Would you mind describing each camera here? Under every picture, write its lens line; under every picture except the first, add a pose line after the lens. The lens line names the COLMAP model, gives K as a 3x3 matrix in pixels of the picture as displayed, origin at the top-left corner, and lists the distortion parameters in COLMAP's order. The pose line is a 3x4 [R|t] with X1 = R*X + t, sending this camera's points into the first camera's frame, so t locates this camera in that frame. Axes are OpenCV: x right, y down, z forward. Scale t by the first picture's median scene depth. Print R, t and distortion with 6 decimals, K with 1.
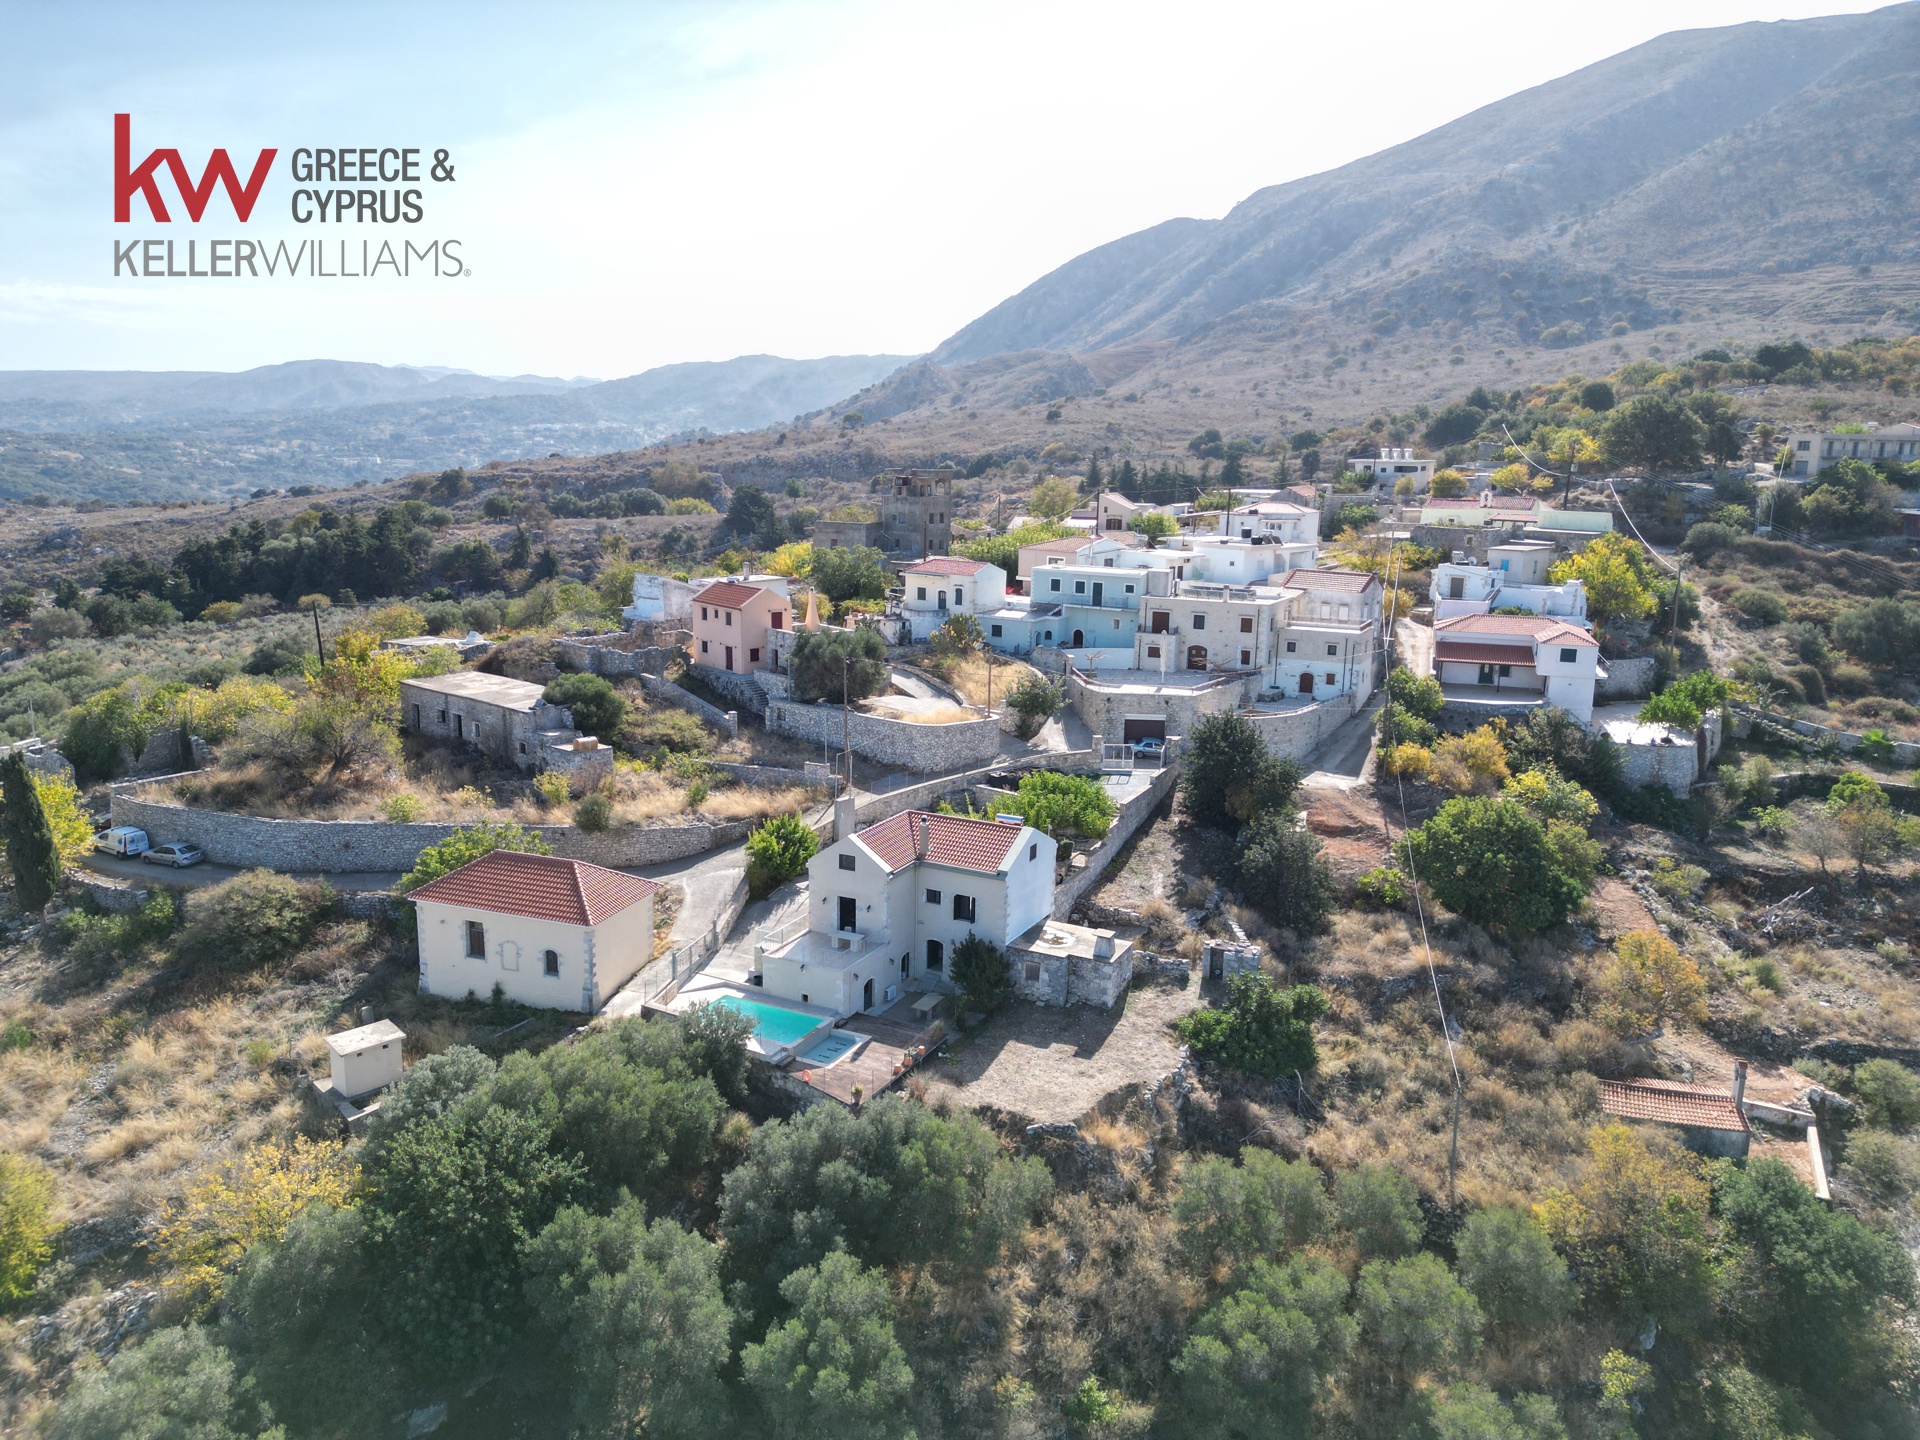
lens RADIAL K [[1342.5, 0, 962.7], [0, 1342.5, 713.2], [0, 0, 1]] dist [0.070331, -0.075911]
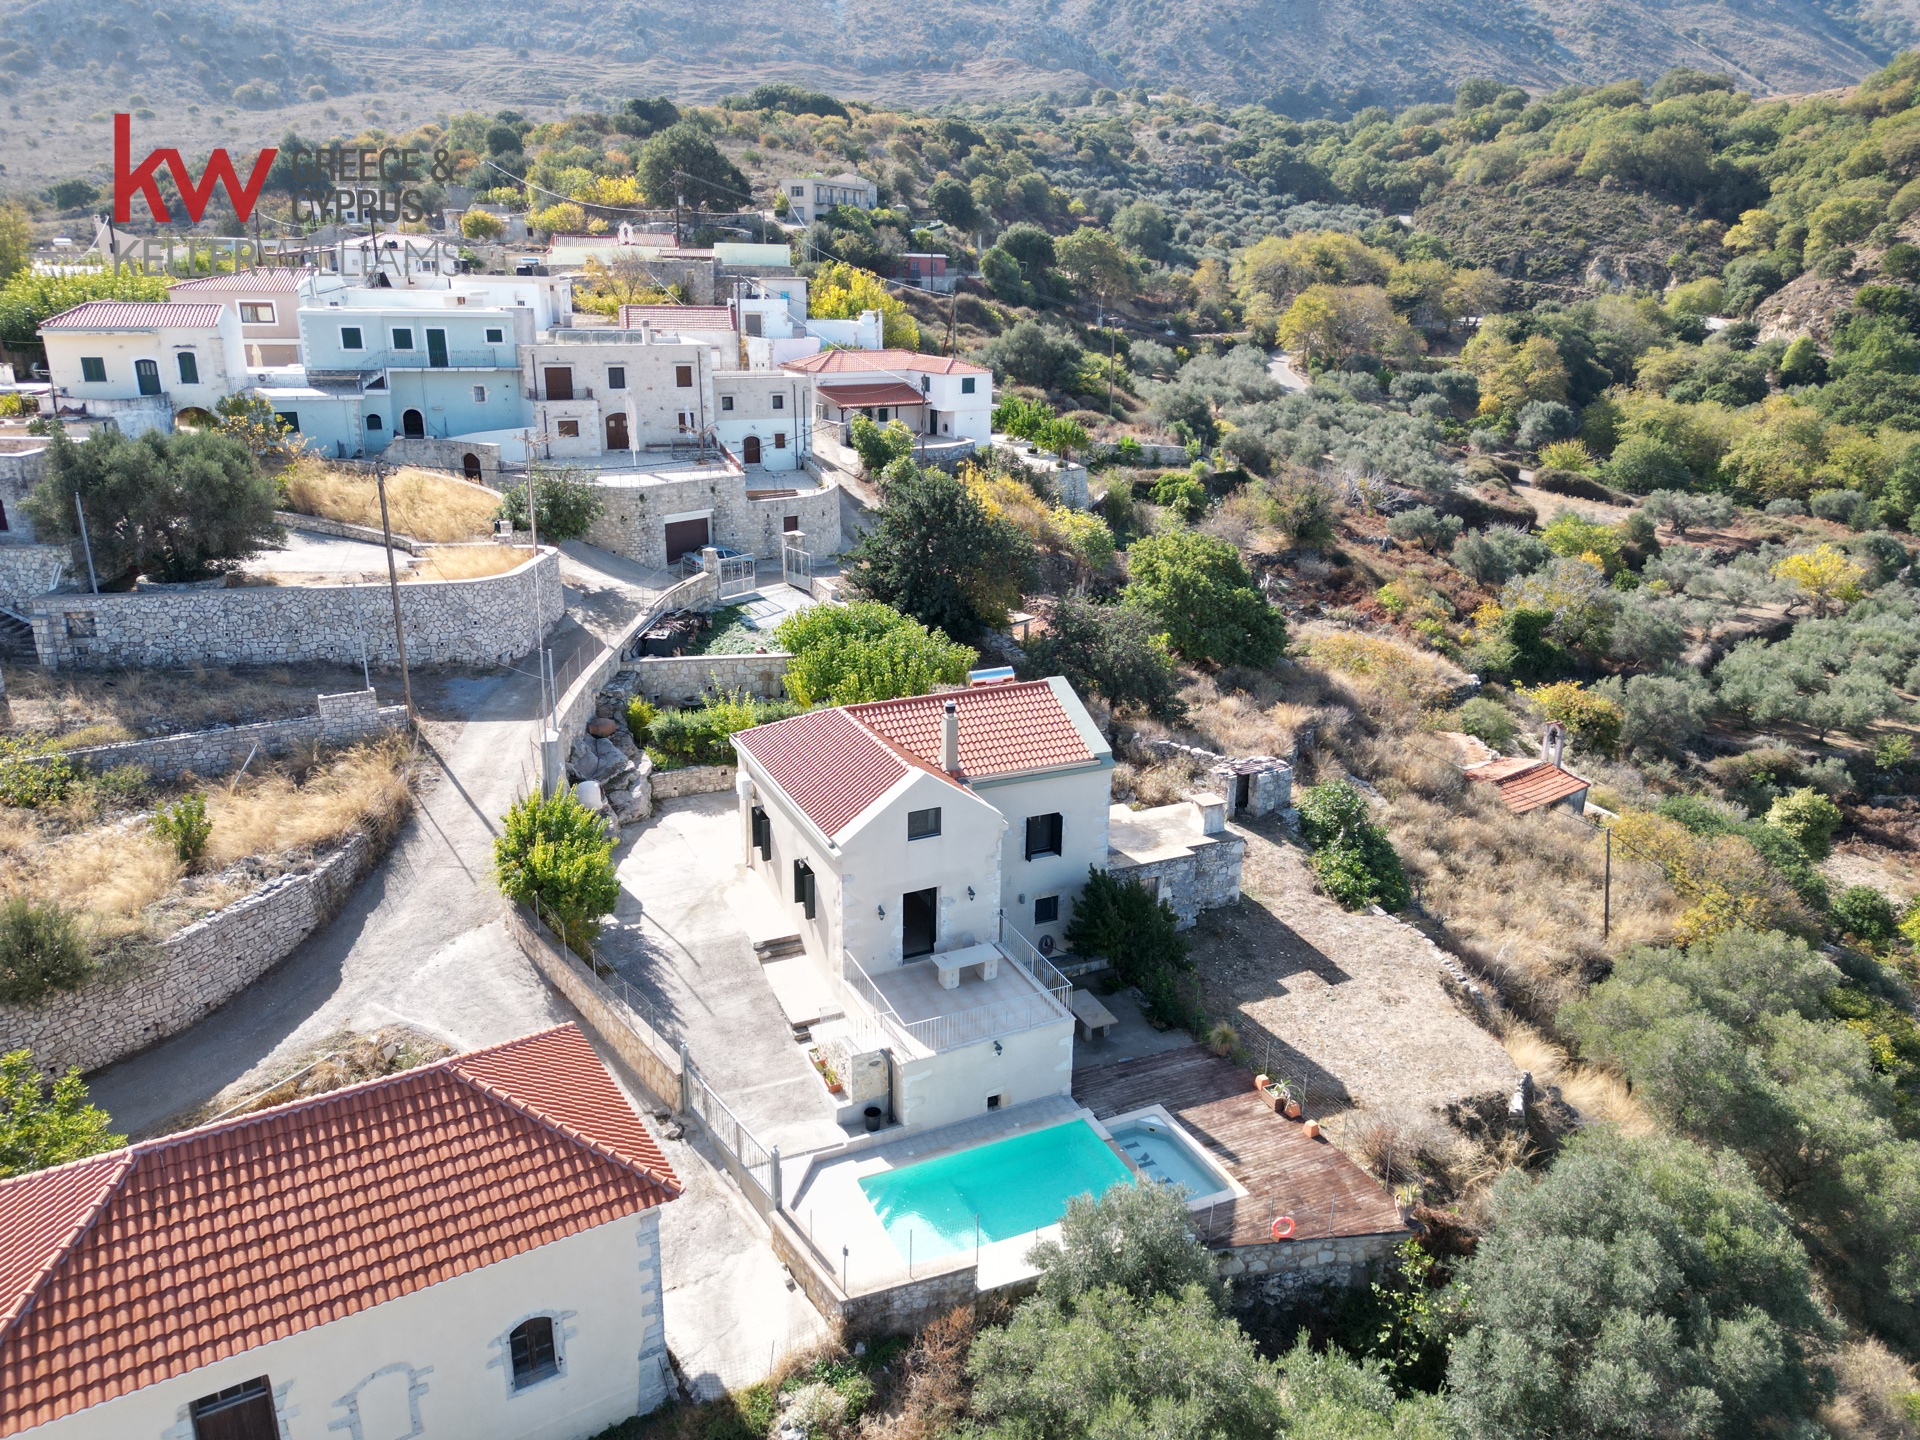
lens RADIAL K [[1342.5, 0, 962.7], [0, 1342.5, 713.2], [0, 0, 1]] dist [0.070331, -0.075911]
pose [[0.617762, -0.257789, 0.742909, -0.398136], [0.151154, 0.966049, 0.209527, -0.029113], [-0.771701, -0.017145, 0.635755, 0.605534]]
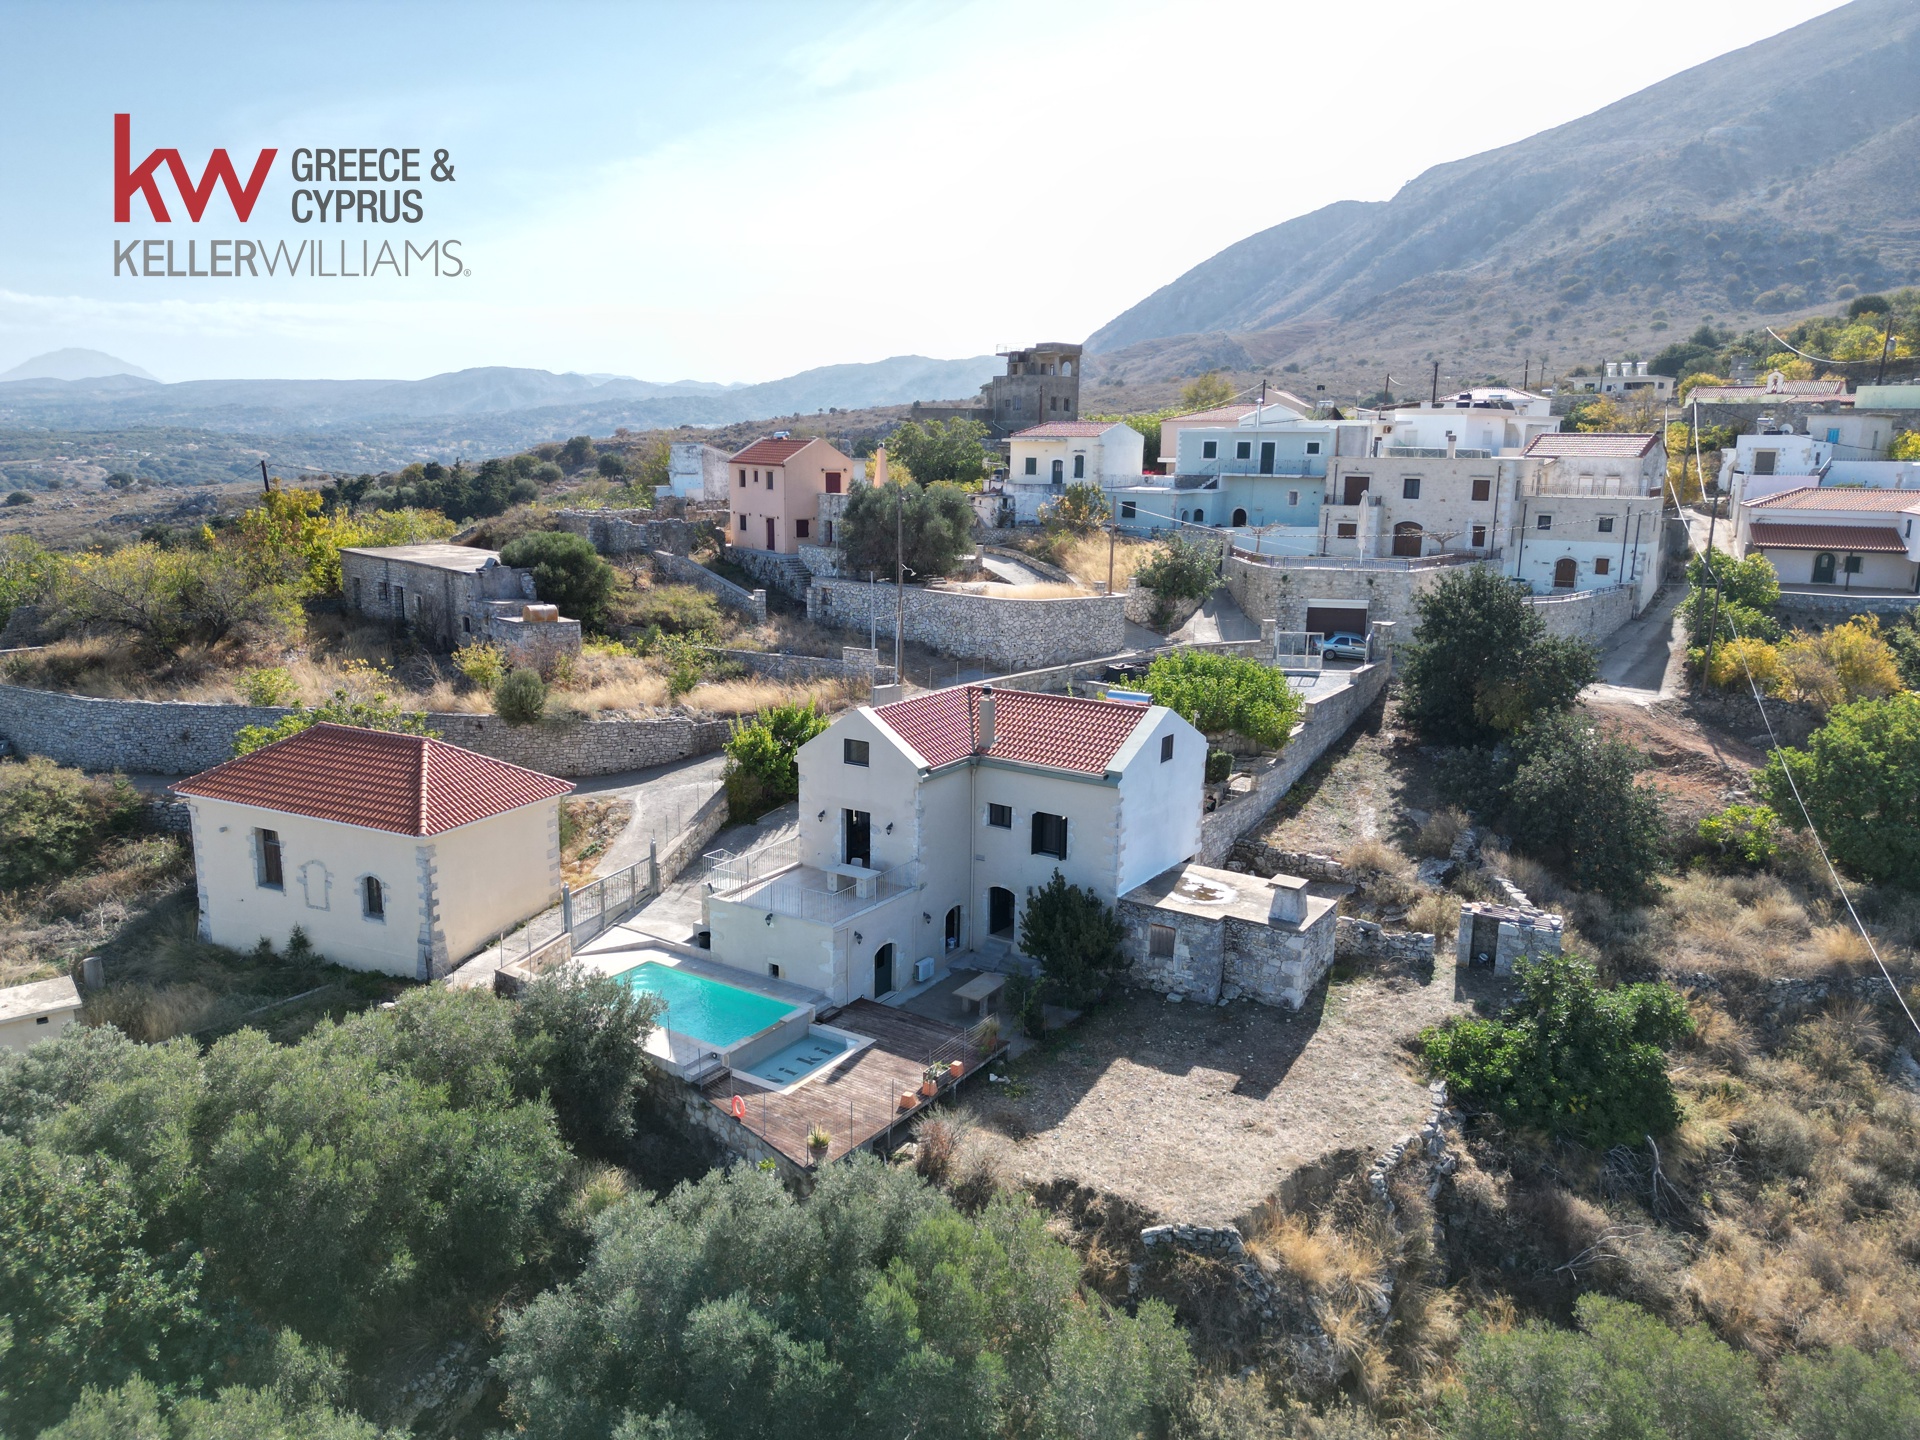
lens RADIAL K [[1346.4, 0, 956.6], [0, 1346.4, 724.0], [0, 0, 1]] dist [0.041113, -0.035601]
pose [[0.993677, 0.018255, -0.110784, 0.023442], [-0.017733, 0.999827, 0.005700, 0.084922], [0.110869, -0.003700, 0.993828, 0.363364]]
